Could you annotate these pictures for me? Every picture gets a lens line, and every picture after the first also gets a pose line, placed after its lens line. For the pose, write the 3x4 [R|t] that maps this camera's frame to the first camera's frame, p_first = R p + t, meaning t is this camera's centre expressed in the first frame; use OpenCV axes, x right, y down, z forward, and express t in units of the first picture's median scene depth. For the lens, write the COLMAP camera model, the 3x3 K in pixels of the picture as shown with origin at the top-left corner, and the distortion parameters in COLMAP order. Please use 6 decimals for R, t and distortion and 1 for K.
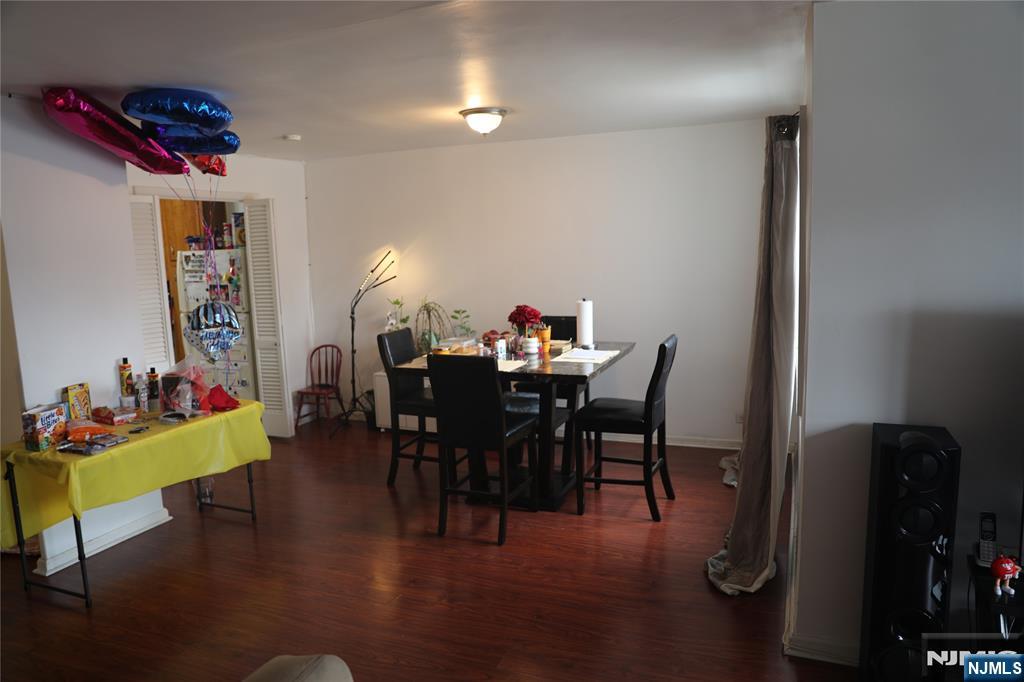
lens RADIAL K [[715.7, 0, 516.3], [0, 715.7, 343.4], [0, 0, 1]] dist [-0.079487, 0.033506]
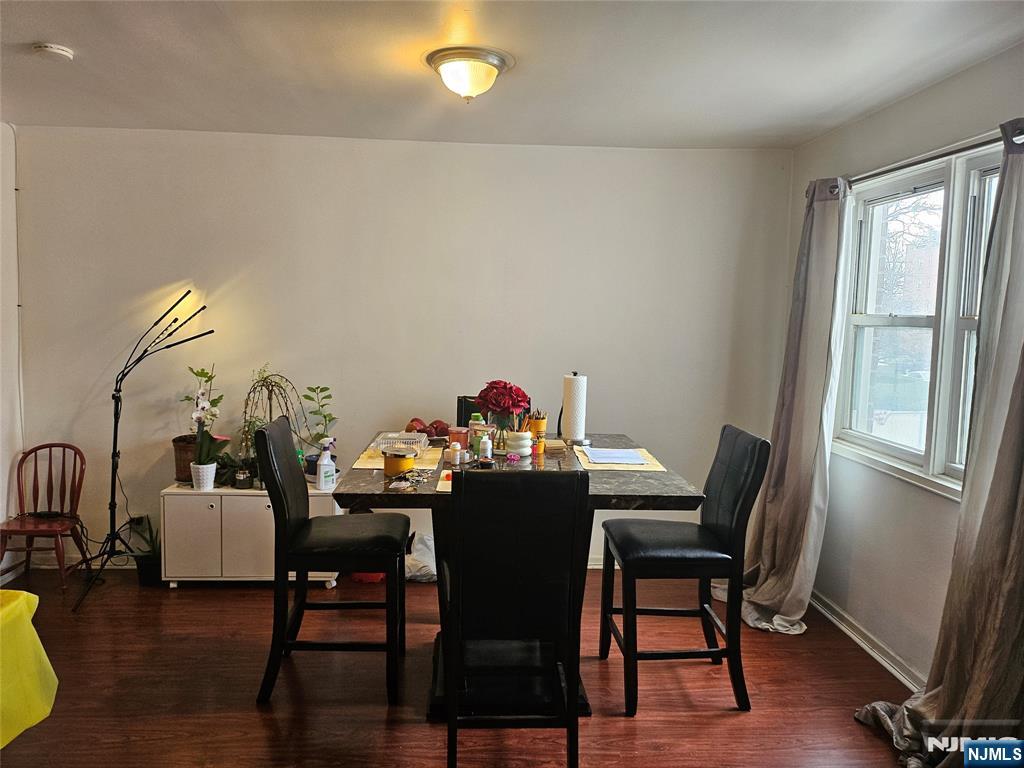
lens RADIAL K [[728.0, 0, 510.6], [0, 728.0, 379.4], [0, 0, 1]] dist [0.036614, -0.008441]
pose [[0.903540, 0.014197, 0.428268, -0.197878], [0.011205, 0.998326, -0.056734, -0.012990], [-0.428357, 0.056060, 0.901869, 0.309162]]
